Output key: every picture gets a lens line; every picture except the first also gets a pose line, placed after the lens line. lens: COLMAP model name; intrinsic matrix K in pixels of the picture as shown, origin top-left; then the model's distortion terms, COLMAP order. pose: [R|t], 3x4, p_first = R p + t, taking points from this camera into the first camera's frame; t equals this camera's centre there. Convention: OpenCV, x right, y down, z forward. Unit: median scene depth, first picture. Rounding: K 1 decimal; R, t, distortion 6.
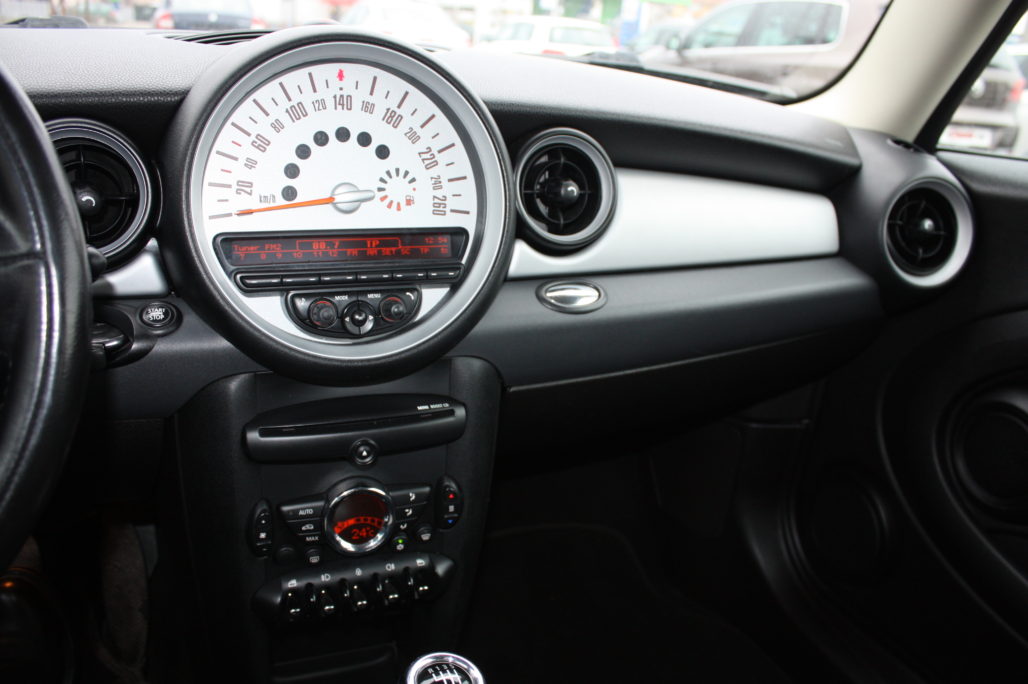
lens RADIAL K [[866.5, 0, 502.7], [0, 866.5, 355.6], [0, 0, 1]] dist [-0.170345, 0.146998]
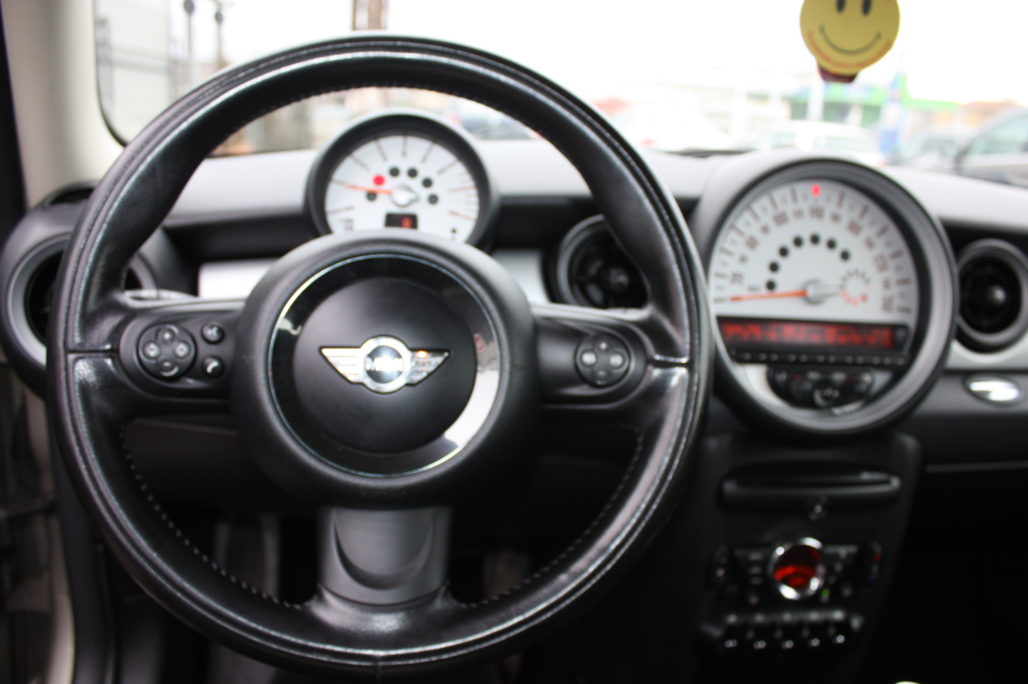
lens RADIAL K [[866.5, 0, 502.7], [0, 866.5, 355.6], [0, 0, 1]] dist [-0.170345, 0.146998]
pose [[0.961138, 0.062151, -0.268980, -0.274077], [-0.091780, 0.990845, -0.099008, 0.059600], [0.260364, 0.119847, 0.958043, -0.230192]]
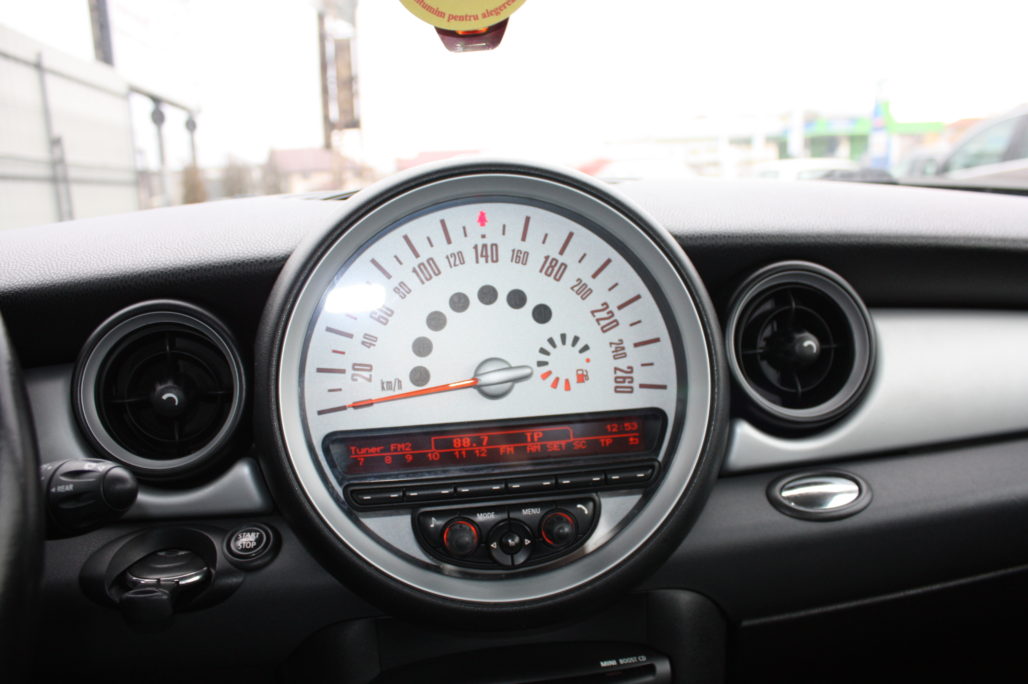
lens RADIAL K [[866.5, 0, 502.7], [0, 866.5, 355.6], [0, 0, 1]] dist [-0.170345, 0.146998]
pose [[0.954525, -0.067575, -0.290371, 0.044932], [0.014802, 0.983514, -0.180226, -0.065365], [0.297763, 0.167732, 0.939789, 0.281806]]
